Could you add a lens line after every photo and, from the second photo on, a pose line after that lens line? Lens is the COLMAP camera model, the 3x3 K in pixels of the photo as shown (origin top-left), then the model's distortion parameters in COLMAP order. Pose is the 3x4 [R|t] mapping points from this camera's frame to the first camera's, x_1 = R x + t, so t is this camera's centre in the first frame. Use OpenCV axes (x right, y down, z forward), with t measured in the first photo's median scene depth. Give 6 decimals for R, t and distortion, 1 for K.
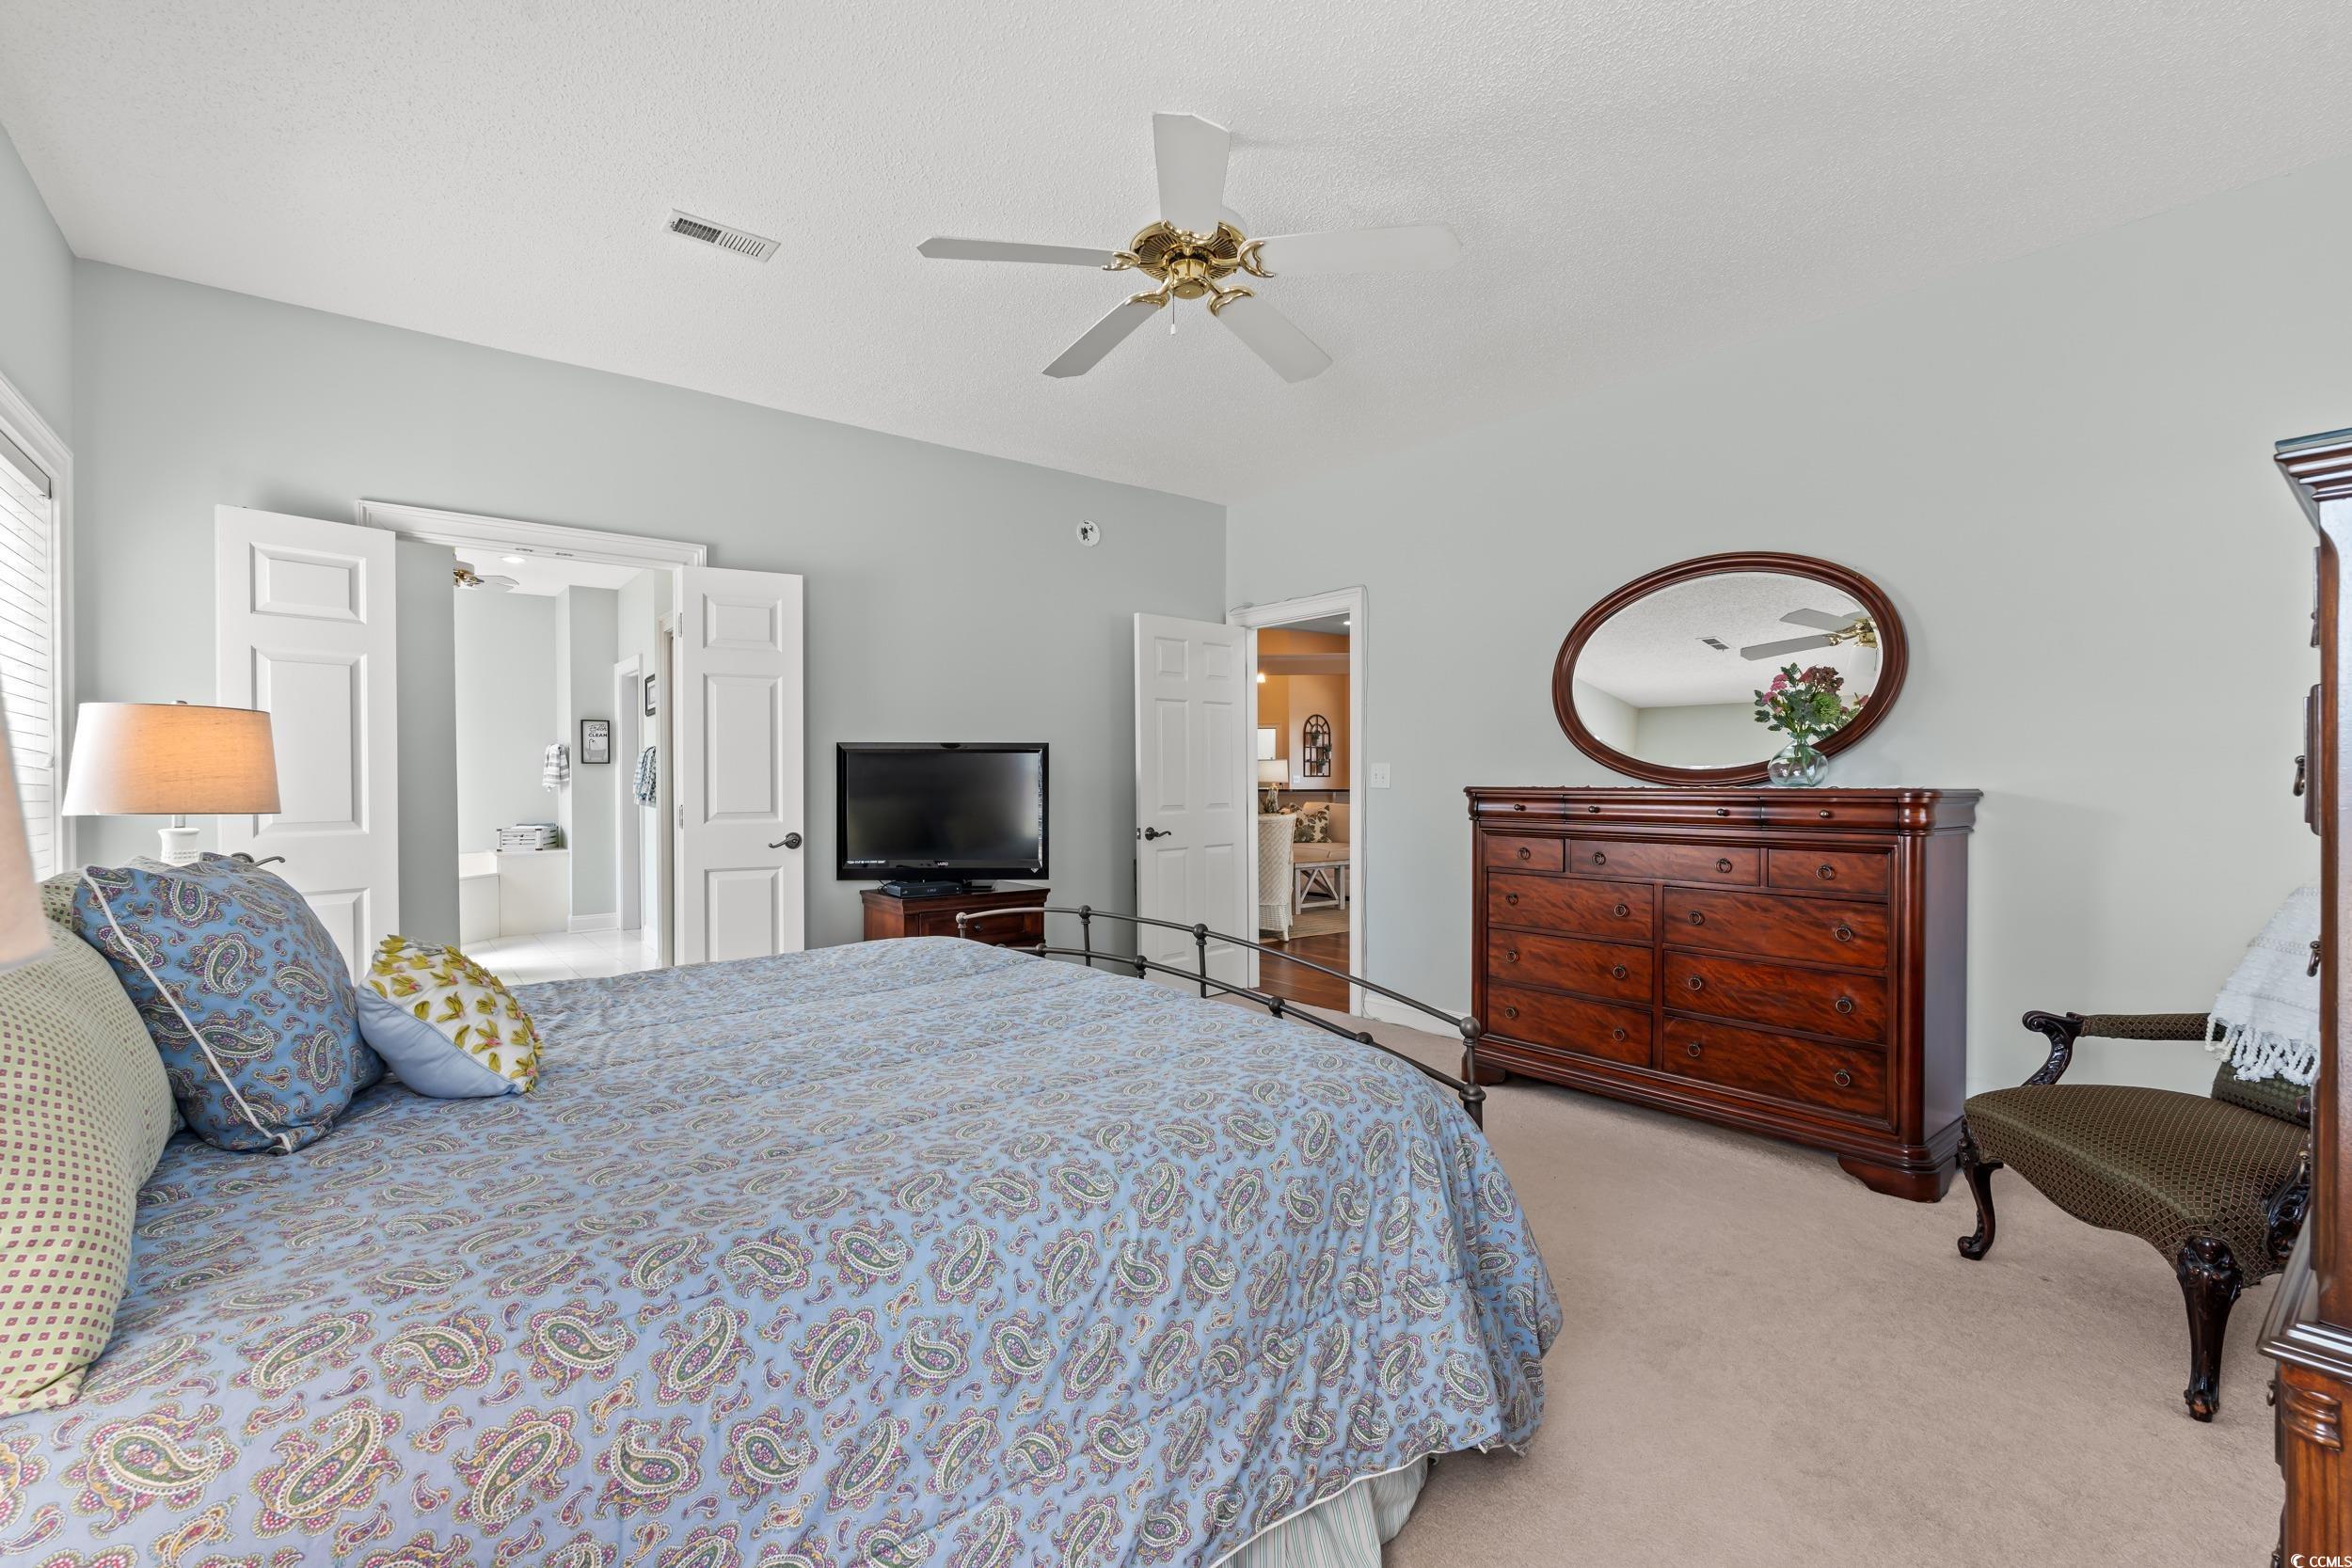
lens RADIAL K [[1037.1, 0, 1185.0], [0, 1037.1, 784.0], [0, 0, 1]] dist [-0.003285, 0.001647]
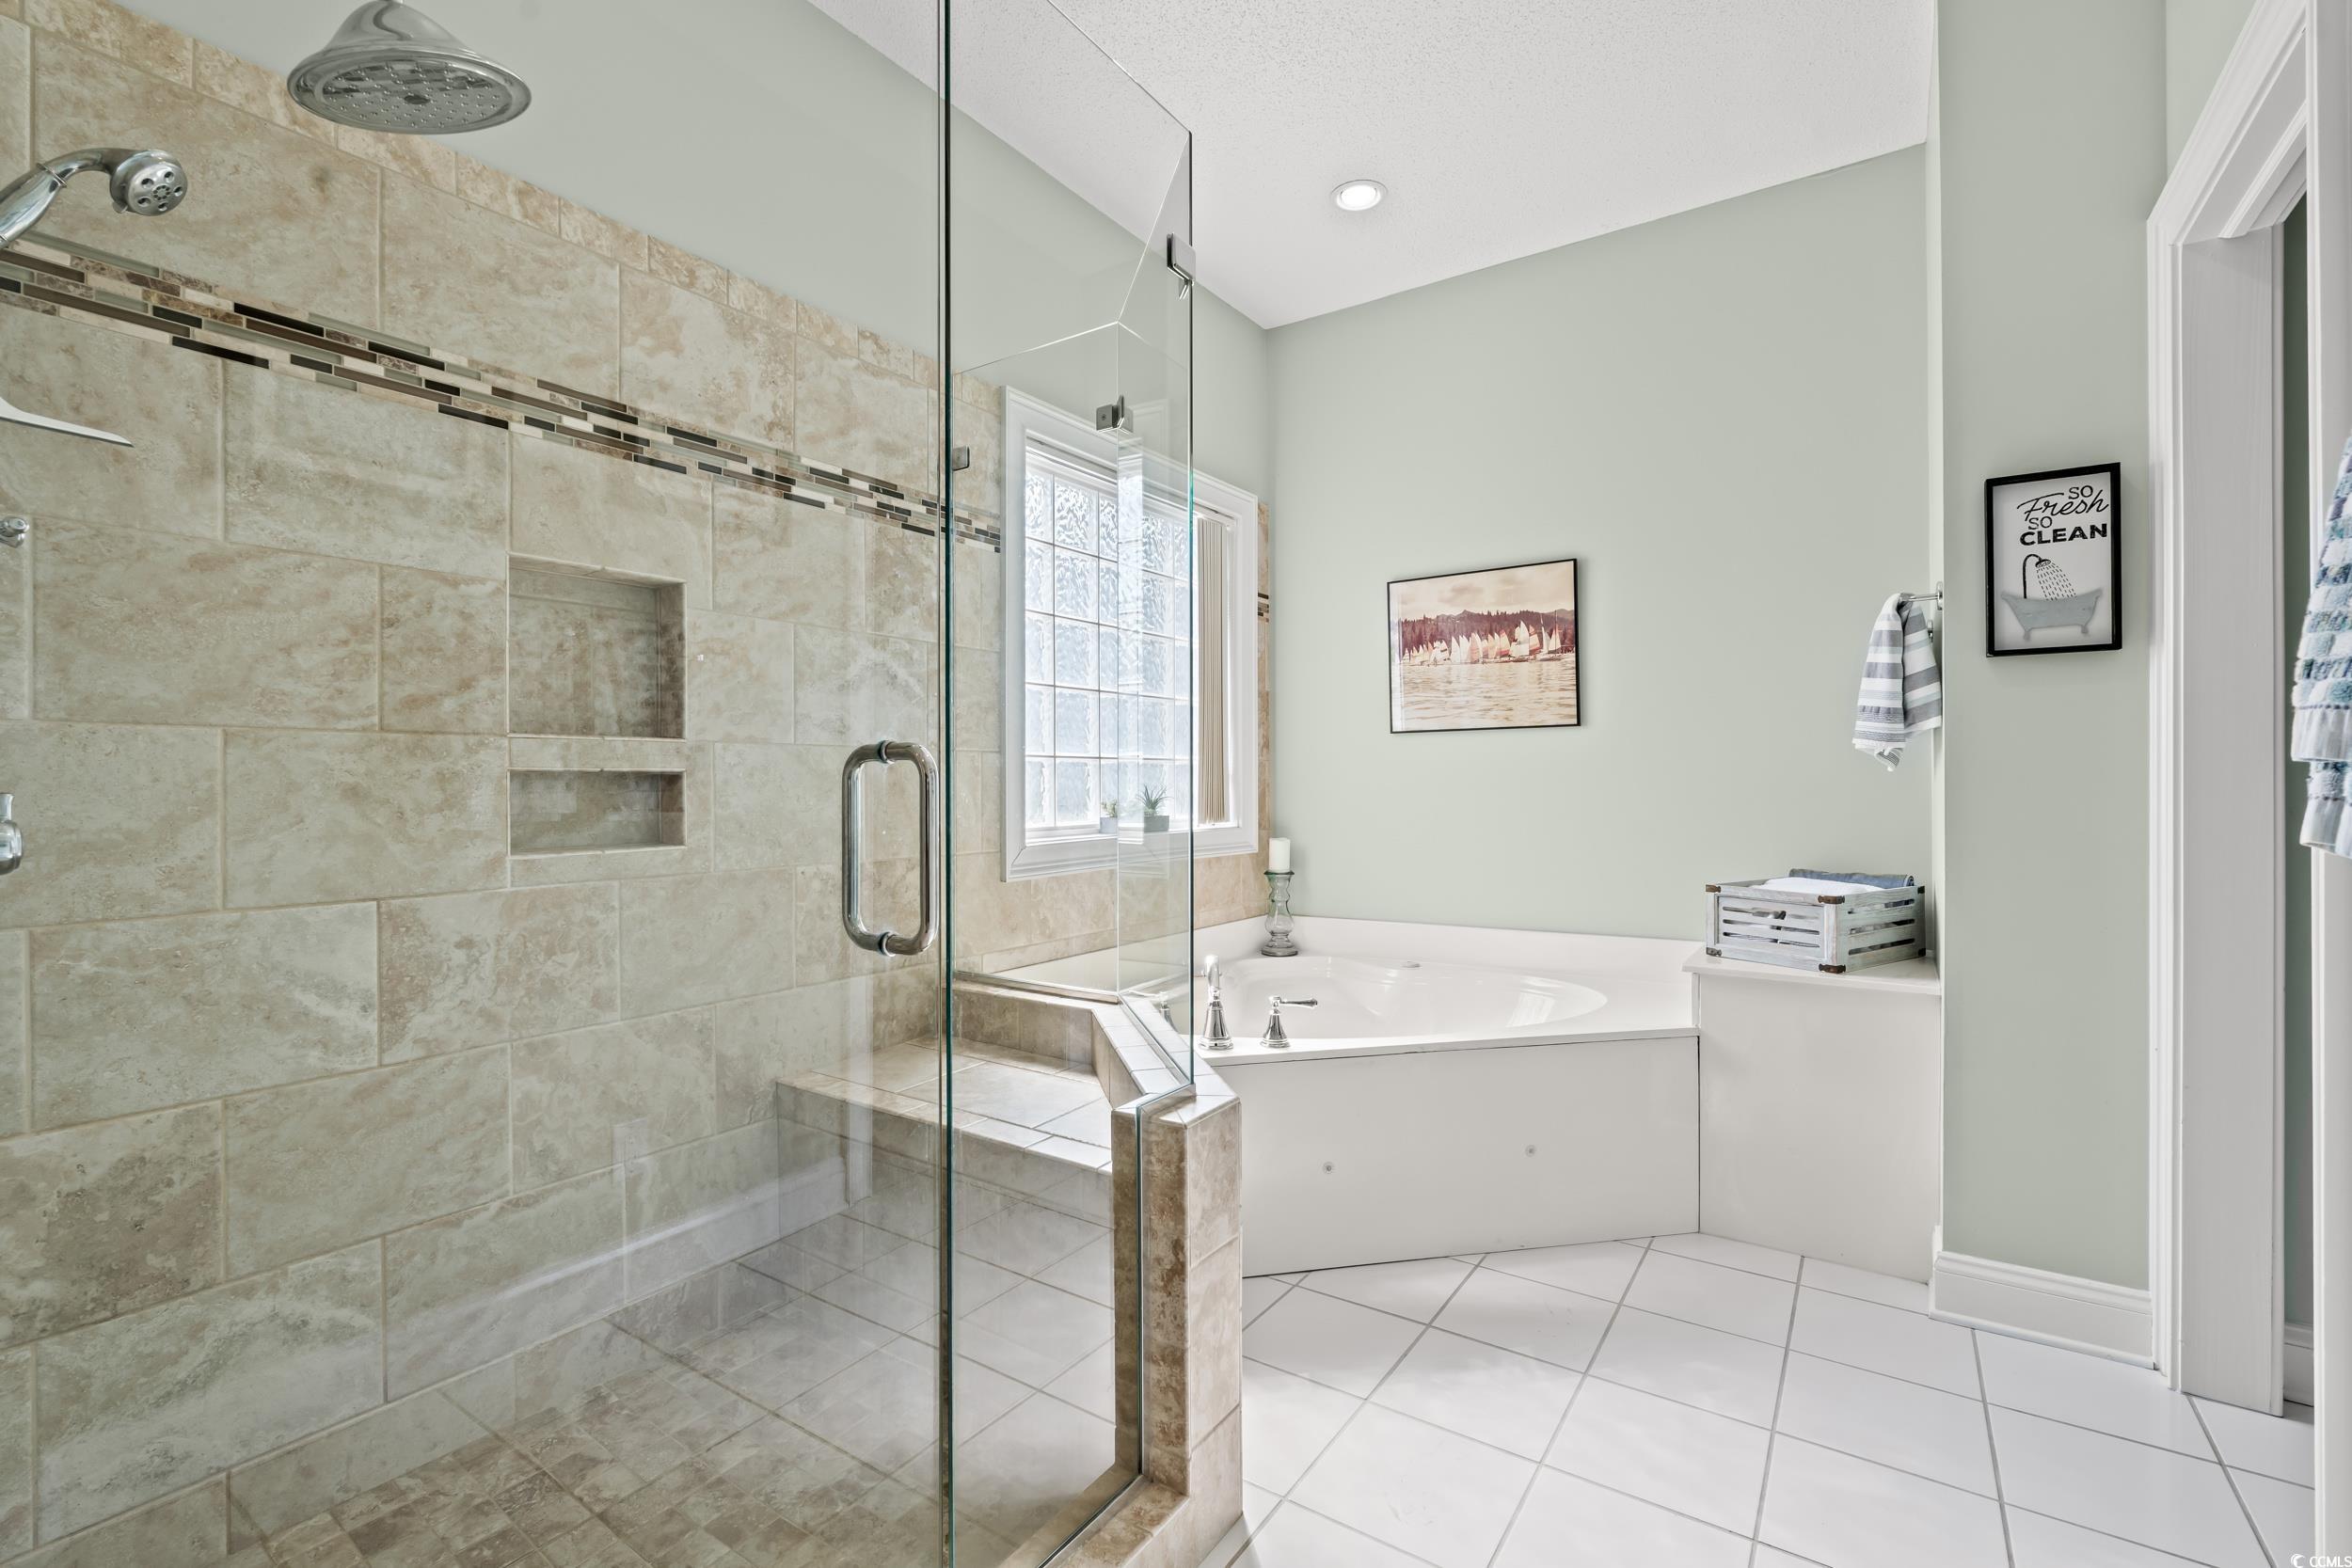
lens RADIAL K [[1037.1, 0, 1181.3], [0, 1037.1, 774.4], [0, 0, 1]] dist [-0.003285, 0.001647]
pose [[0.302711, 0.000743, -0.953082, -0.401106], [-0.009650, 0.999951, -0.002285, 0.011282], [0.953034, 0.009889, 0.302703, 0.735798]]
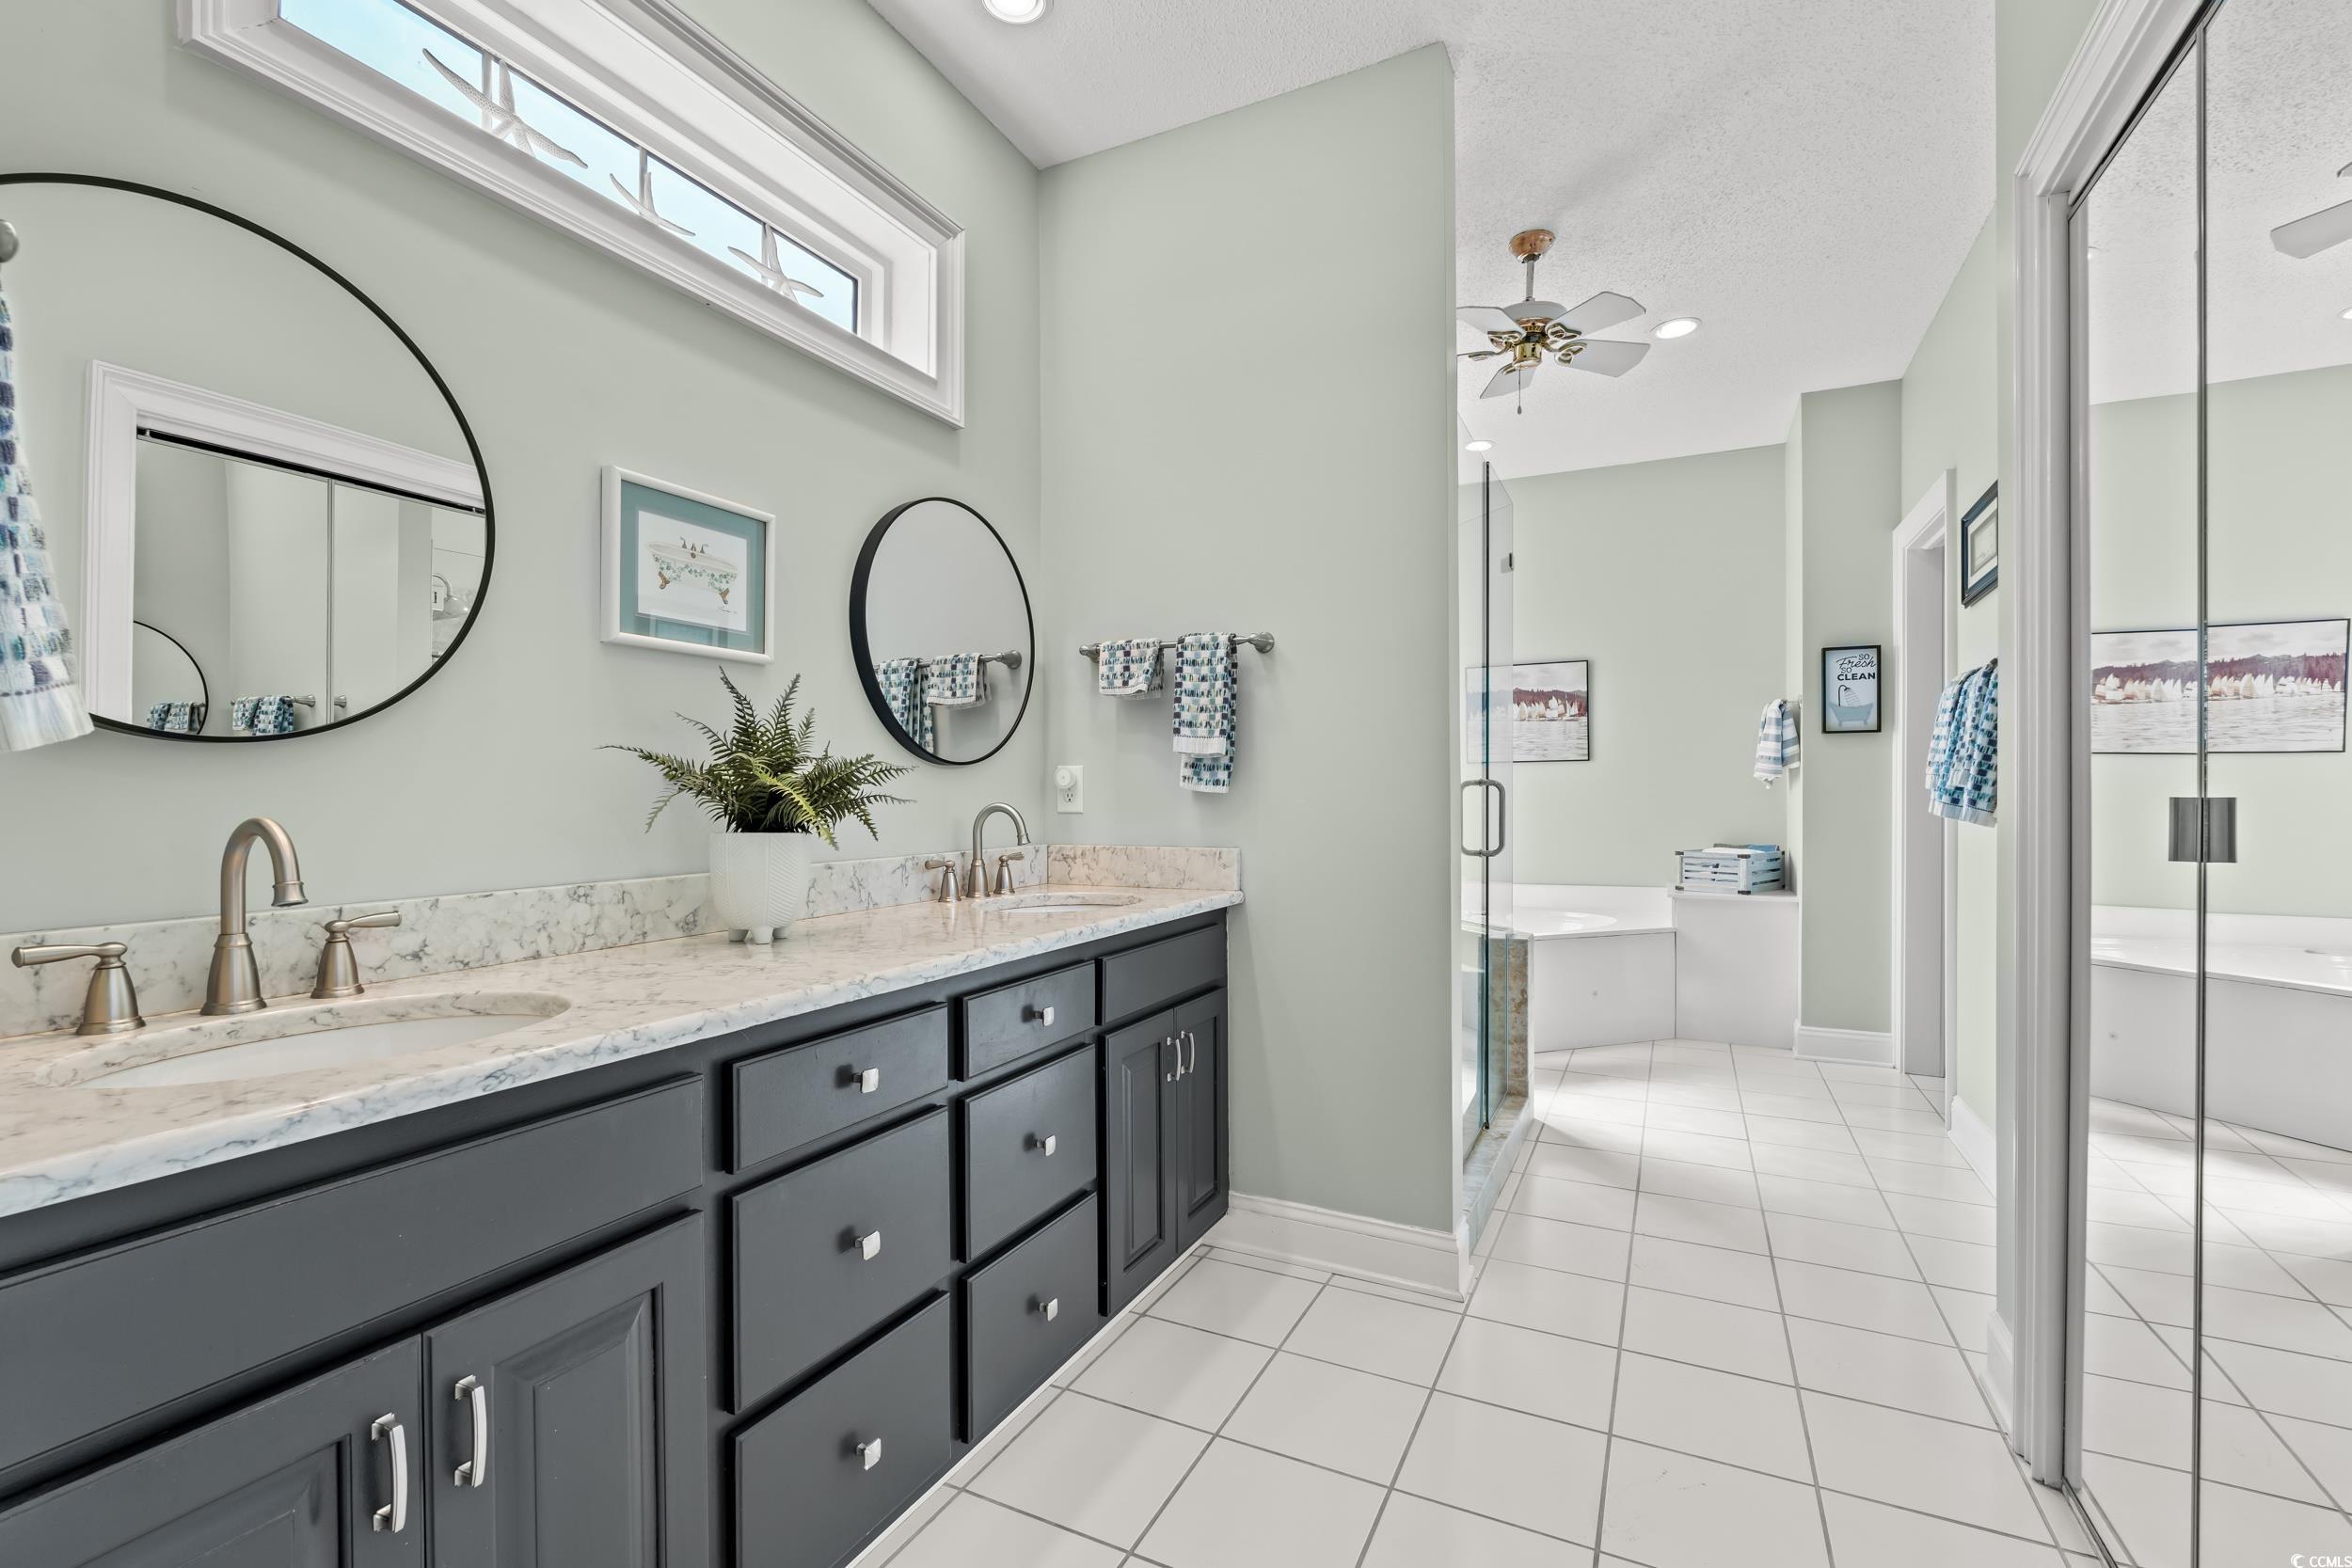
lens RADIAL K [[1037.1, 0, 1171.4], [0, 1037.1, 791.1], [0, 0, 1]] dist [-0.003285, 0.001647]
pose [[0.425853, 0.006429, -0.904769, -0.252734], [-0.006330, 0.999971, 0.004126, 0.008869], [0.904770, 0.003971, 0.425882, 0.485362]]
